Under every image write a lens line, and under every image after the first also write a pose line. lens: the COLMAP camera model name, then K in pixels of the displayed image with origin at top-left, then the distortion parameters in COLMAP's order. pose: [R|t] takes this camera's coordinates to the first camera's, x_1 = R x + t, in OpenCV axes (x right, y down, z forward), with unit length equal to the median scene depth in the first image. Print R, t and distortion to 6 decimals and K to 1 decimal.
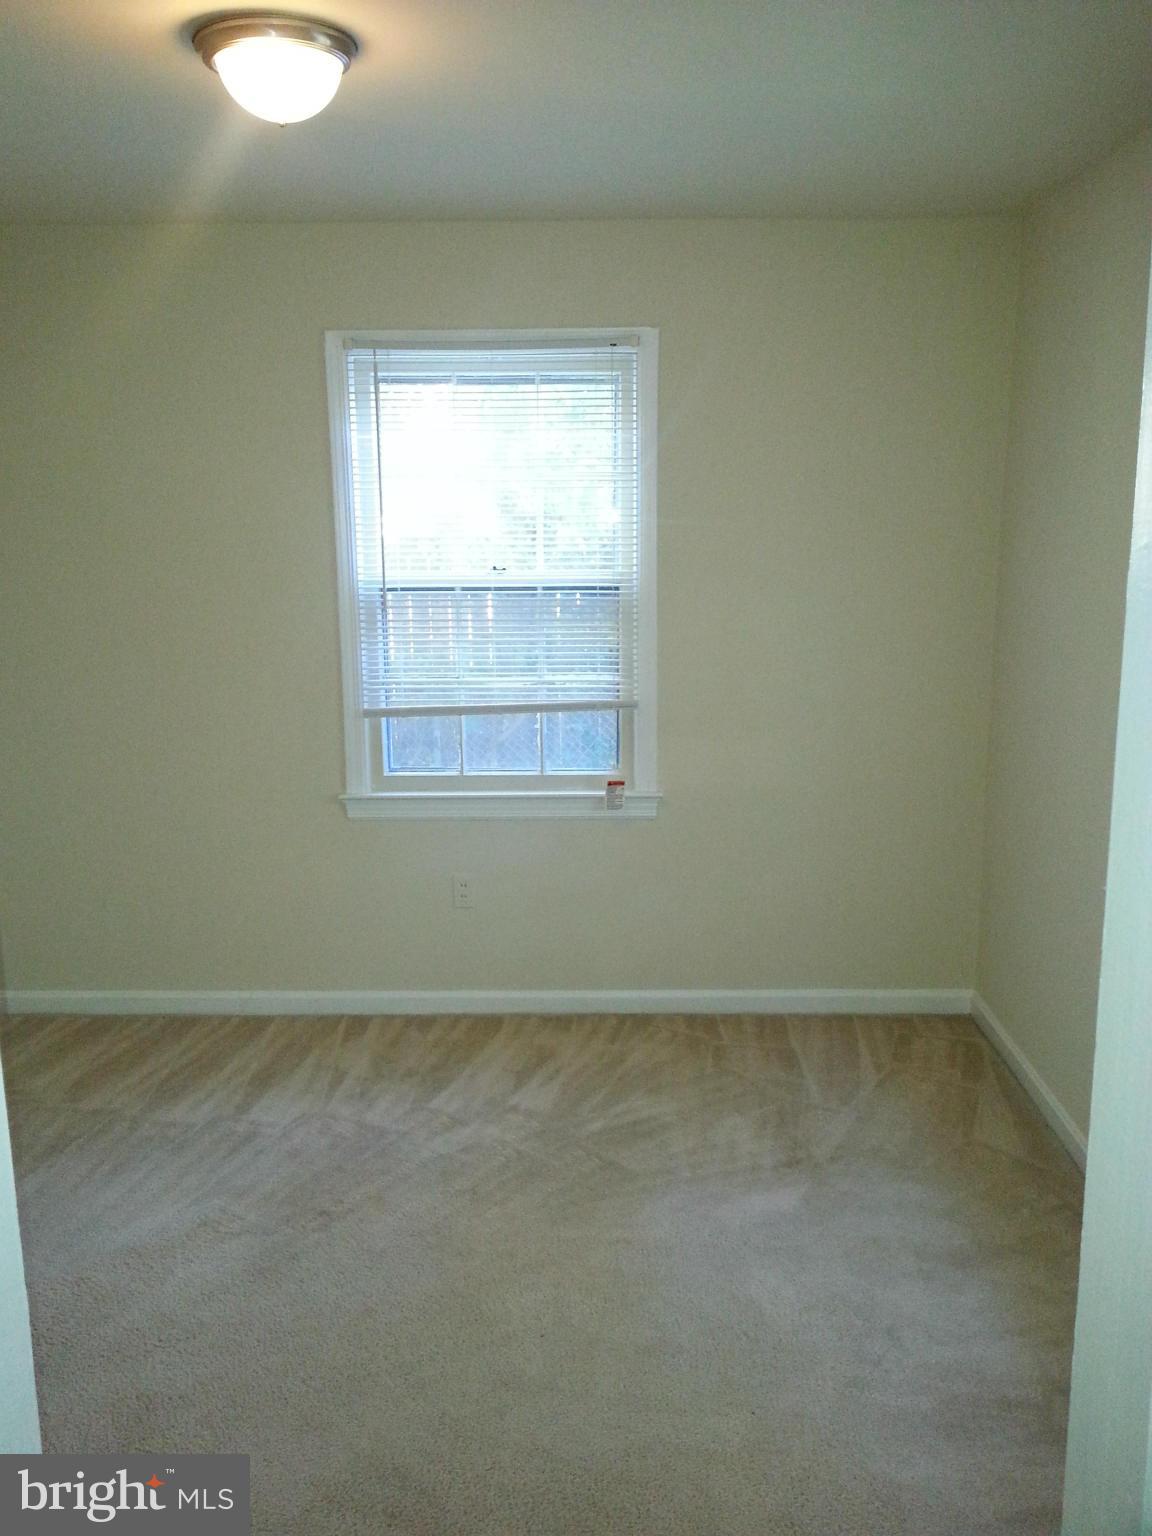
lens RADIAL K [[1299.7, 0, 576.0], [0, 1299.7, 768.0], [0, 0, 1]] dist [0.012371, 0.000254]
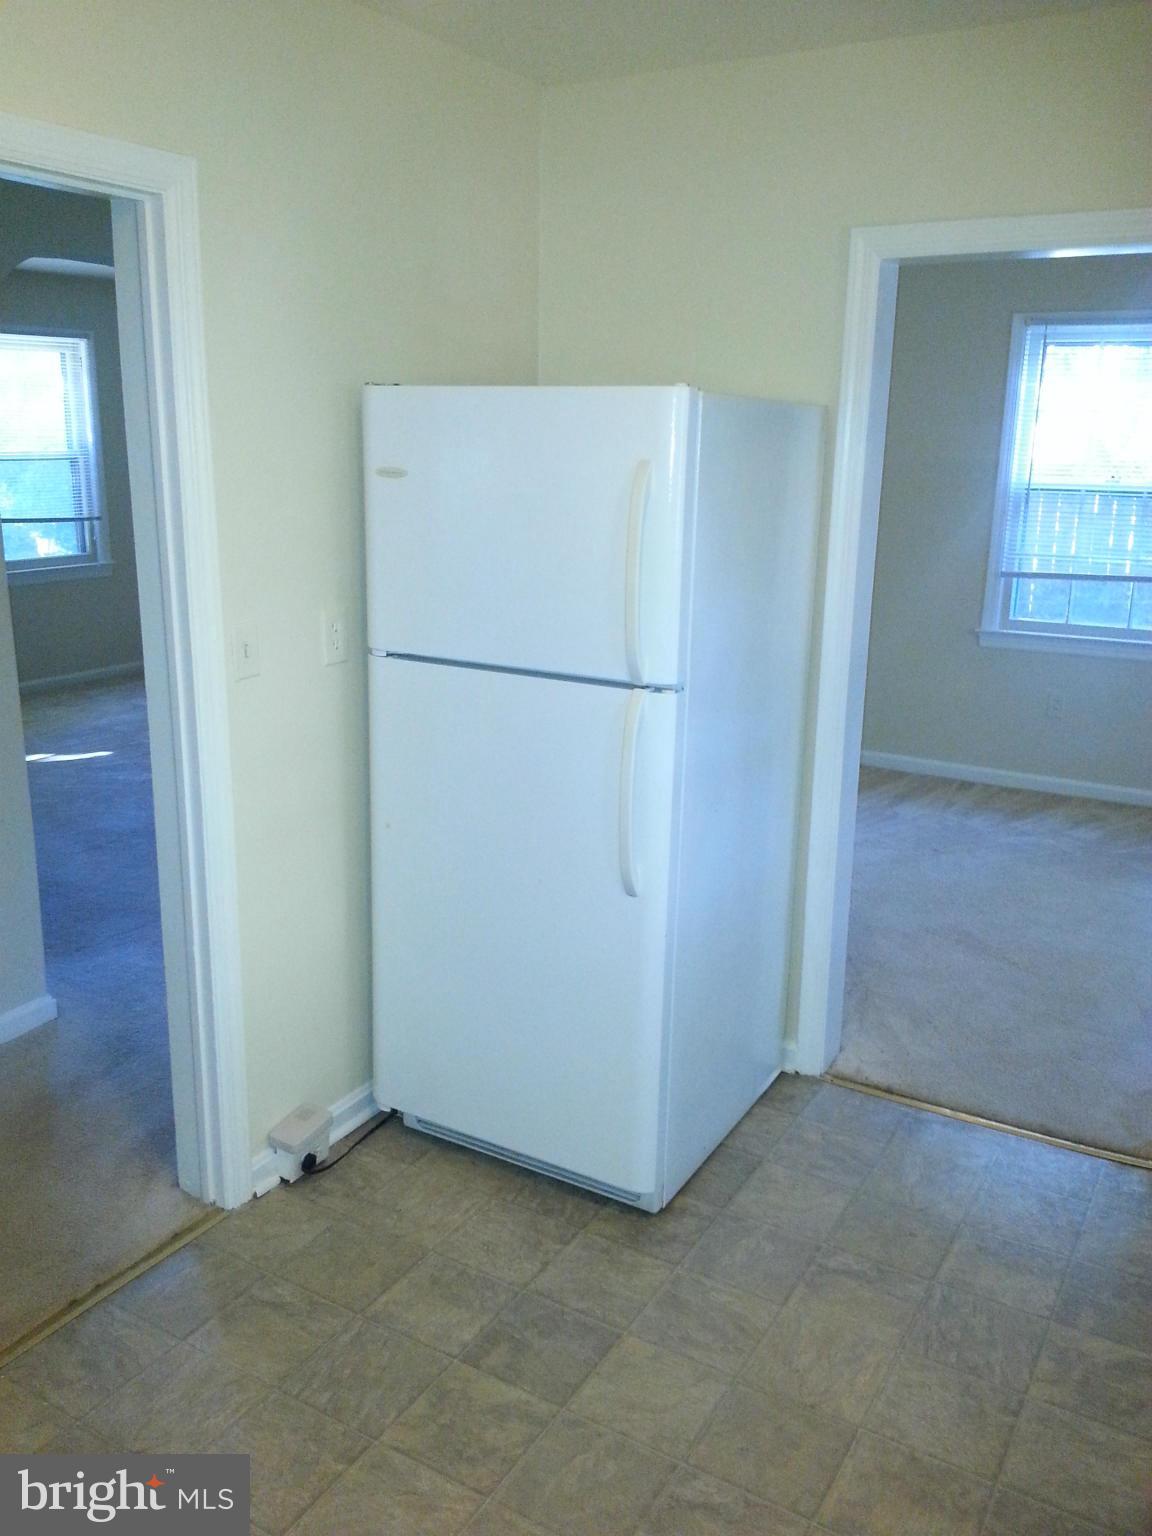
lens RADIAL K [[1264.8, 0, 576.0], [0, 1264.8, 768.0], [0, 0, 1]] dist [0.068062, -0.005479]
pose [[0.881898, 0.137134, -0.451054, 0.101031], [-0.117336, 0.990499, 0.071726, 0.135398], [0.456604, -0.010330, 0.889610, -0.547674]]
